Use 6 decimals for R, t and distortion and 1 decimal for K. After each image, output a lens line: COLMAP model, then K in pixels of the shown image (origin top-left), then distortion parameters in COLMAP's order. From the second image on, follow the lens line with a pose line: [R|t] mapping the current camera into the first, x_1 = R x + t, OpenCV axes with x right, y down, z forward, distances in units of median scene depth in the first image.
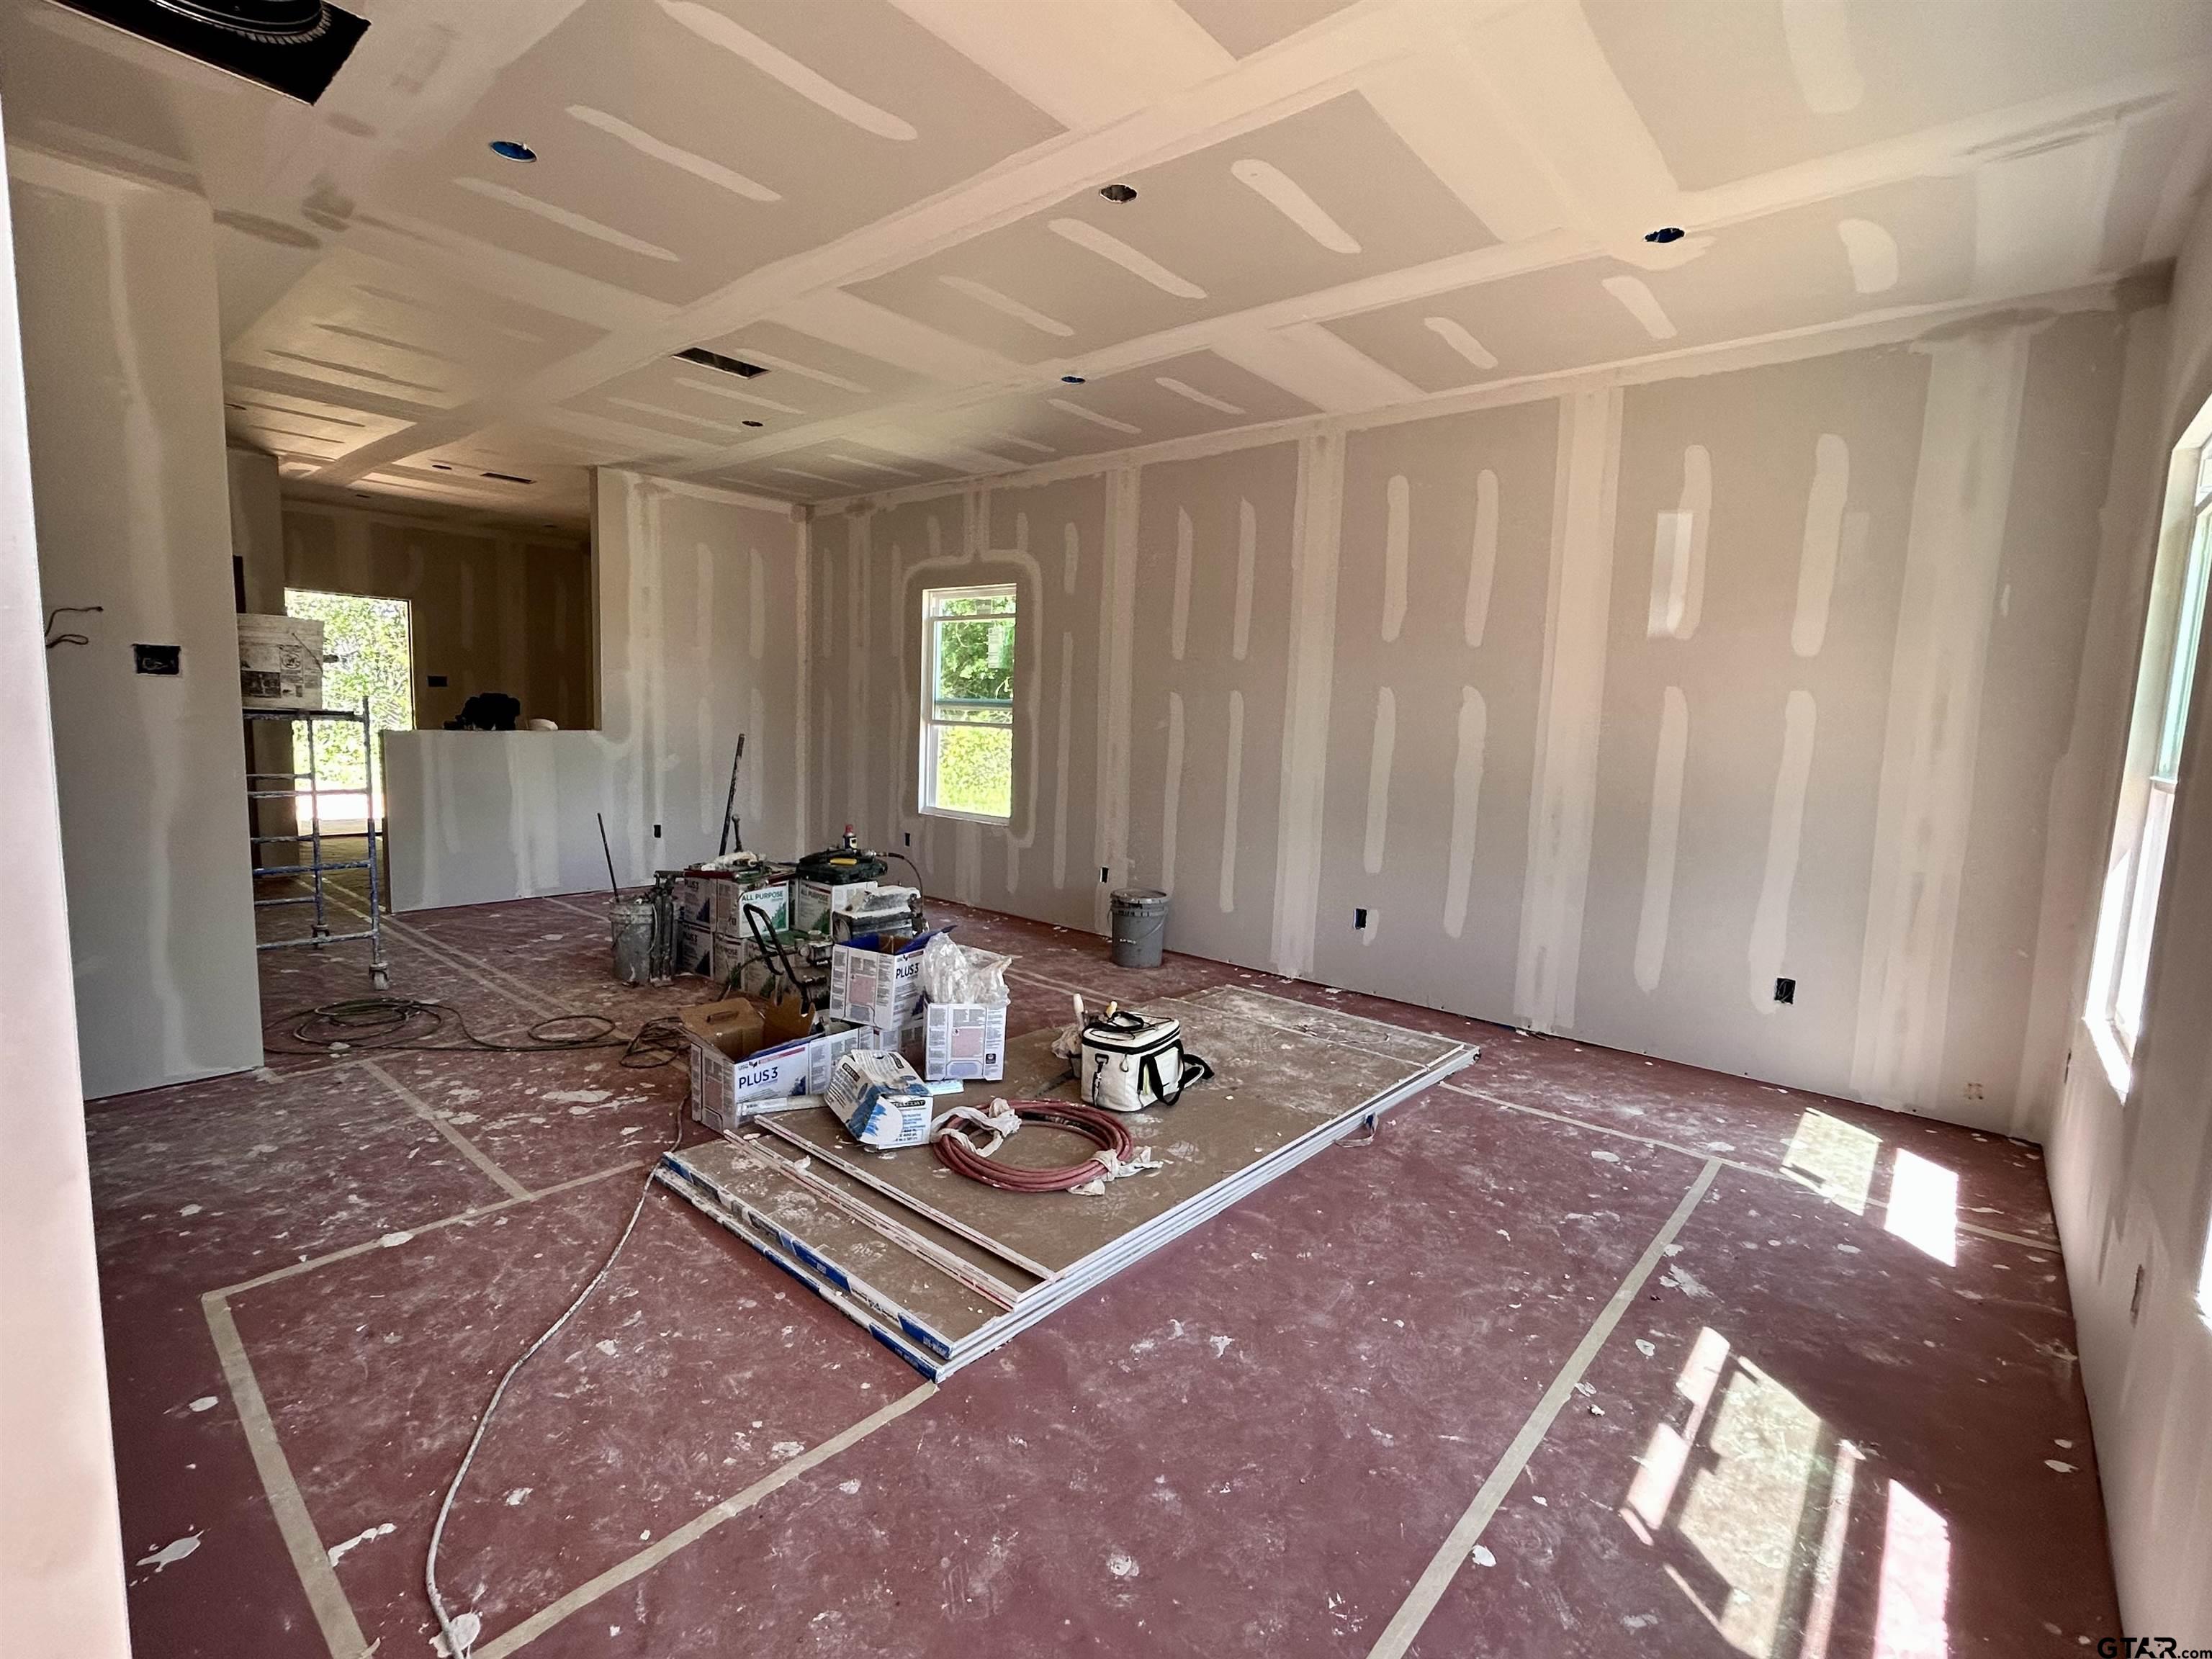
lens RADIAL K [[1019.1, 0, 1109.9], [0, 1019.1, 823.3], [0, 0, 1]] dist [0.009136, 0.001180]
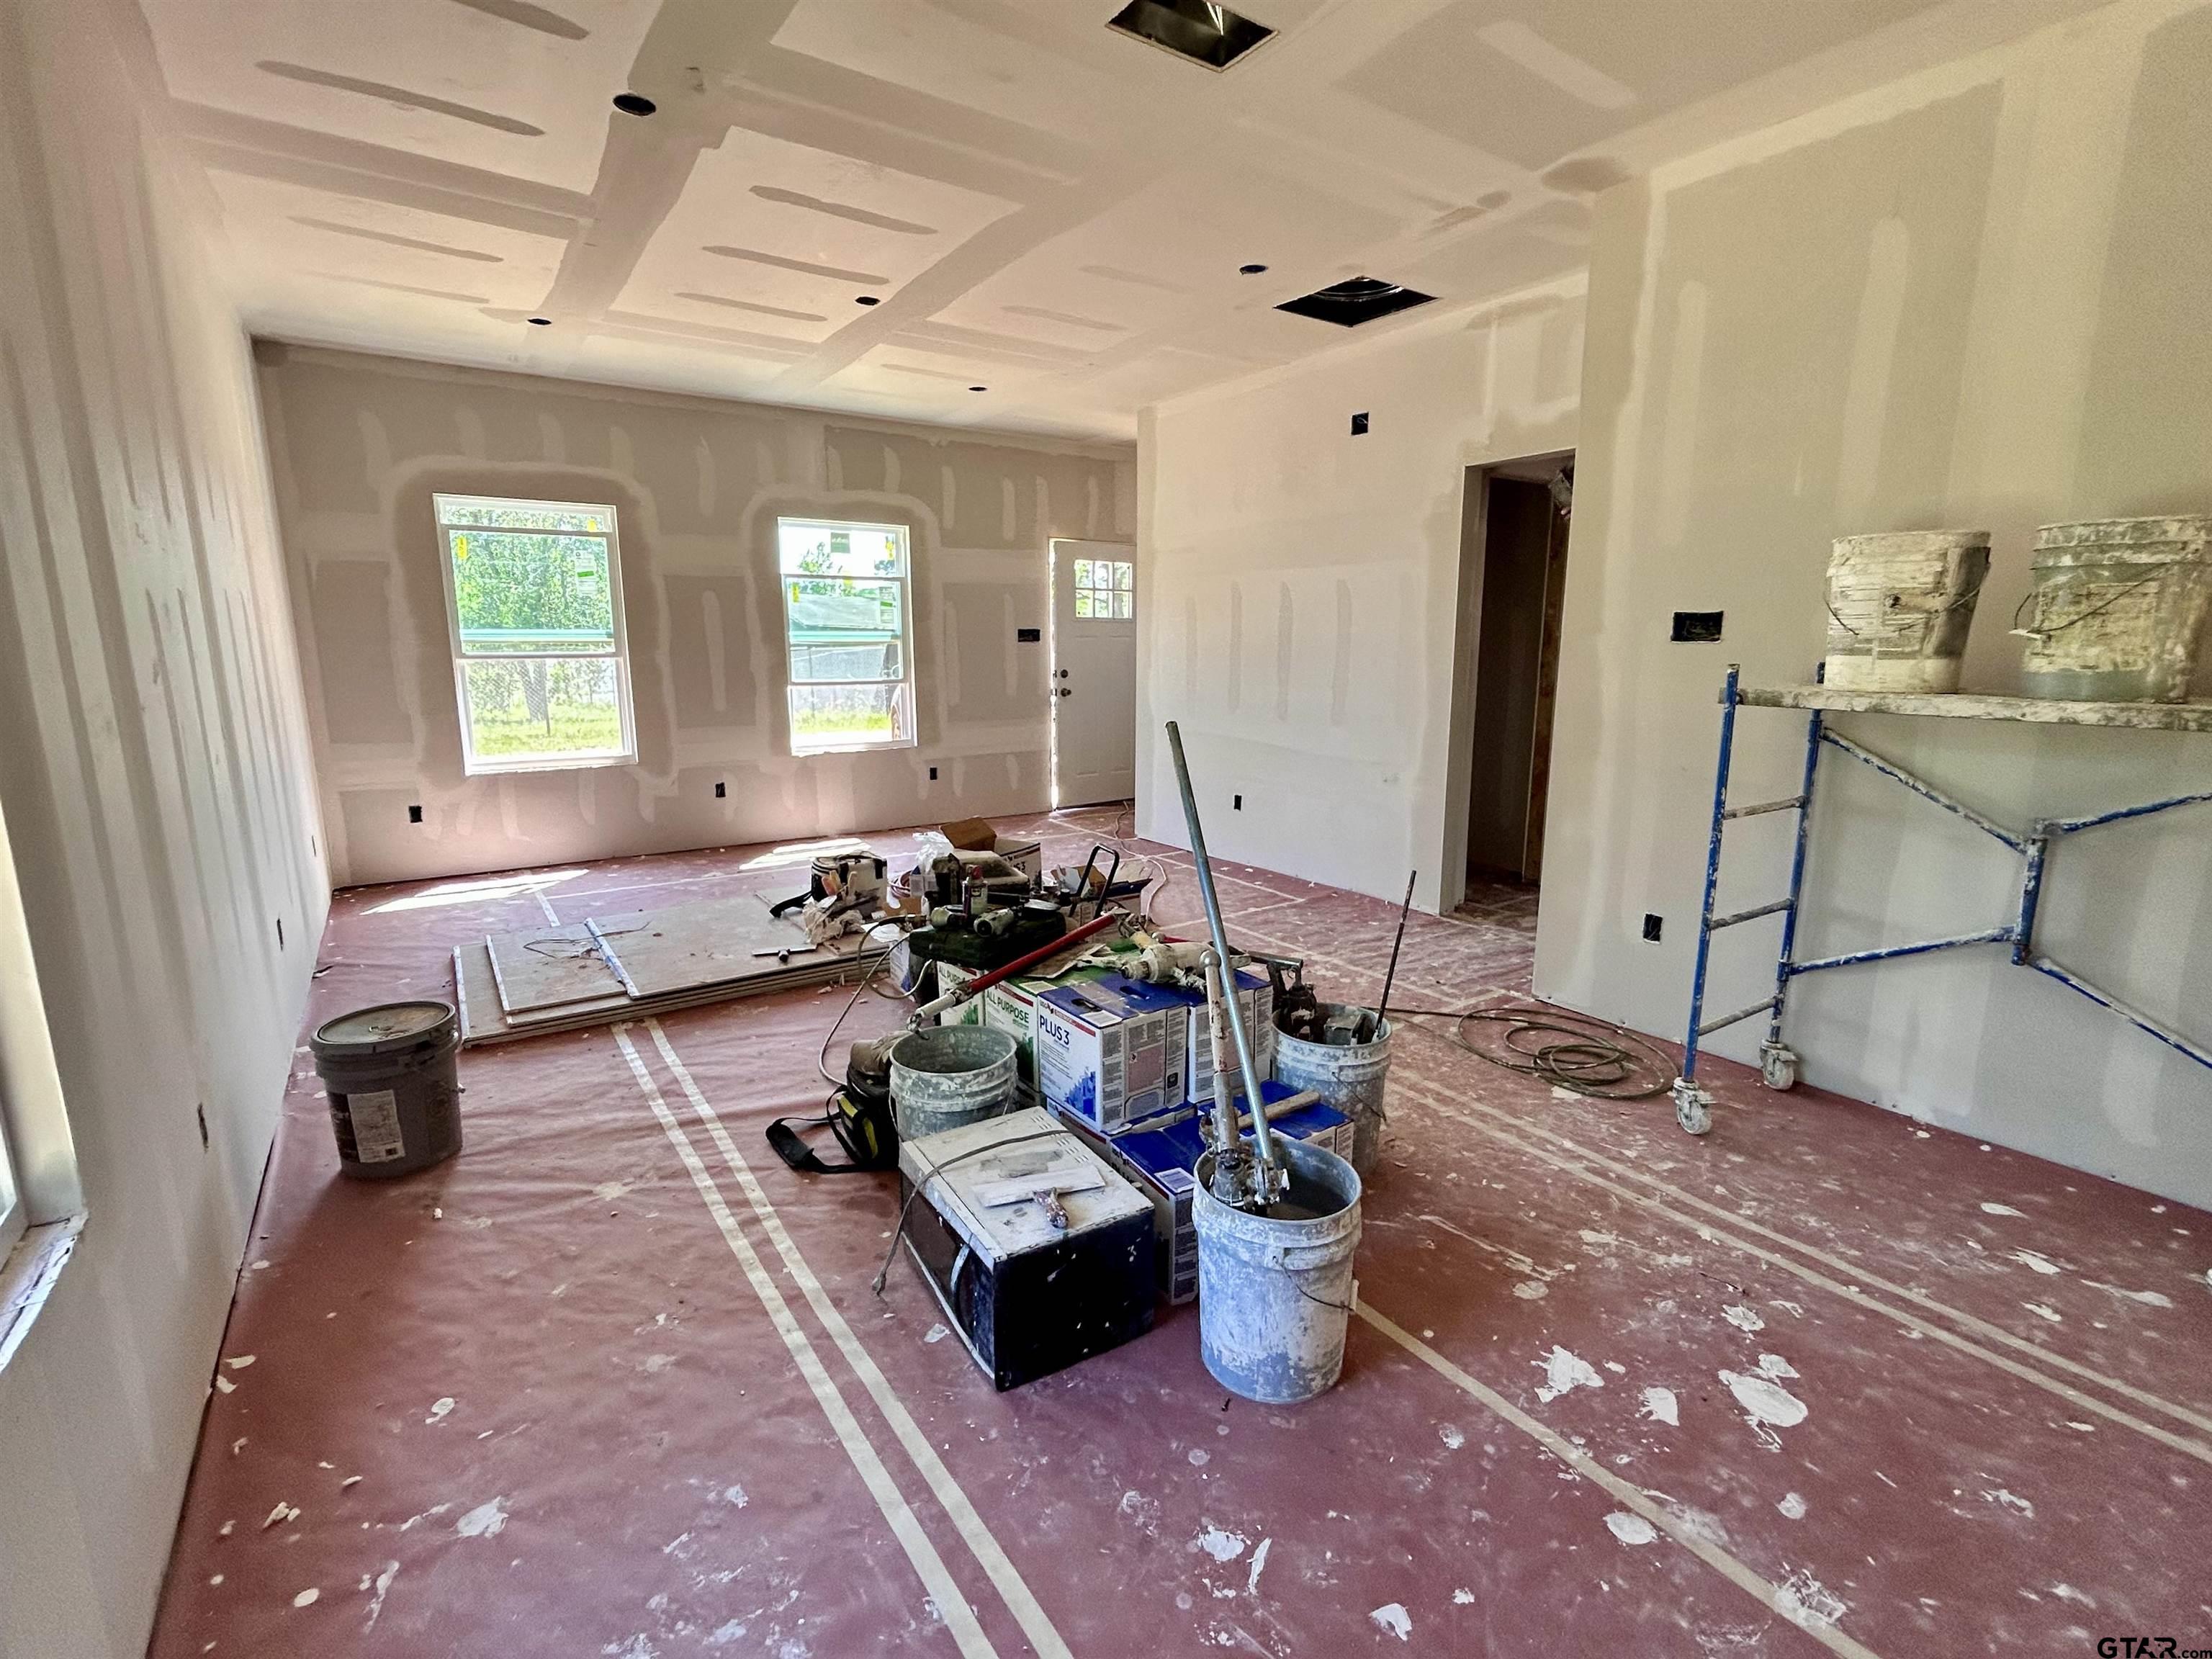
lens RADIAL K [[1019.1, 0, 1091.6], [0, 1019.1, 828.9], [0, 0, 1]] dist [0.009136, 0.001180]
pose [[-0.961577, -0.075052, 0.264079, -0.735259], [0.010315, 0.951351, 0.307937, -0.322047], [-0.274343, 0.298829, -0.914022, 2.396079]]
